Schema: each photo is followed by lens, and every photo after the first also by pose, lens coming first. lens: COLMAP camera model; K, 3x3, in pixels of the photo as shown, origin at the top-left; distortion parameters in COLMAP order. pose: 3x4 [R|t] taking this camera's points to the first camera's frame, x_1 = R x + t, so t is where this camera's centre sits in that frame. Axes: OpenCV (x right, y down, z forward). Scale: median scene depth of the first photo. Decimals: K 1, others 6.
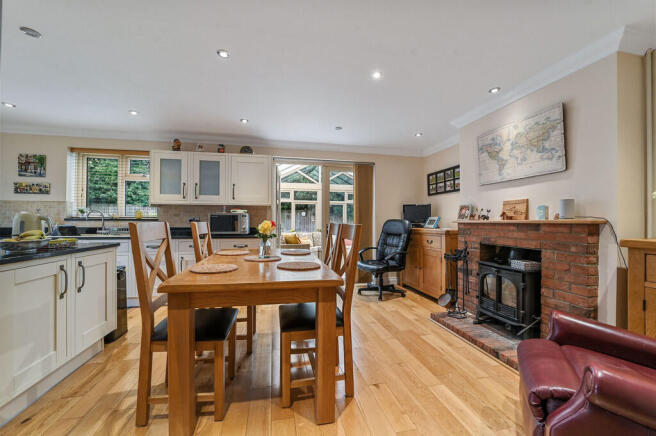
lens RADIAL K [[255.2, 0, 319.6], [0, 255.2, 220.7], [0, 0, 1]] dist [-0.011892, 0.002391]
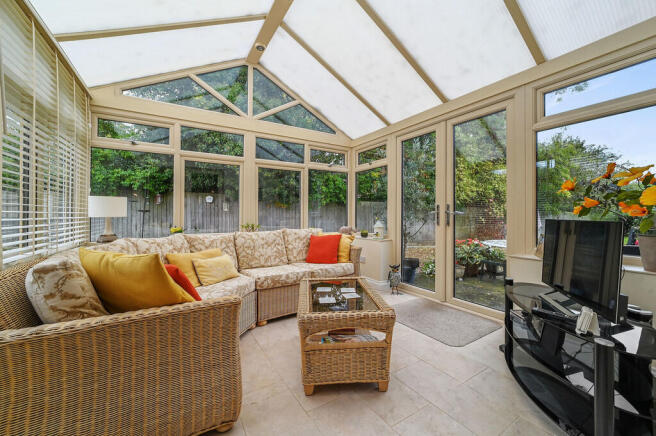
lens RADIAL K [[255.2, 0, 325.3], [0, 255.2, 213.2], [0, 0, 1]] dist [-0.011892, 0.002391]
pose [[0.935202, -0.000642, 0.354113, -0.071801], [0.002900, 0.999979, -0.005848, 0.037924], [-0.354102, 0.006496, 0.935184, 1.209866]]
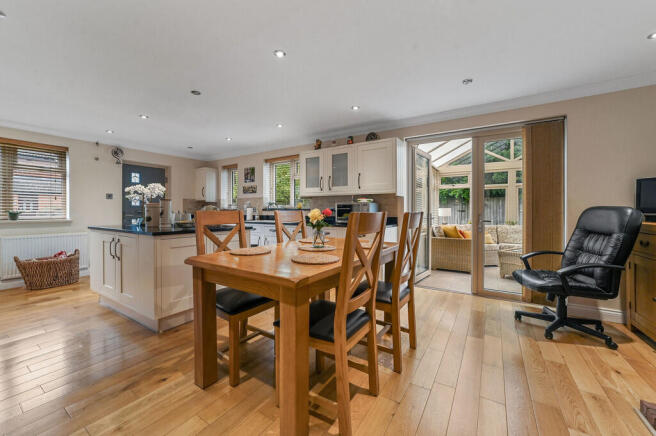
lens RADIAL K [[255.2, 0, 325.4], [0, 255.2, 213.1], [0, 0, 1]] dist [-0.011892, 0.002391]
pose [[0.719292, 0.003881, -0.694697, 0.264660], [0.002287, 0.999966, 0.007954, 0.003963], [0.694704, -0.007310, 0.719258, 0.185879]]
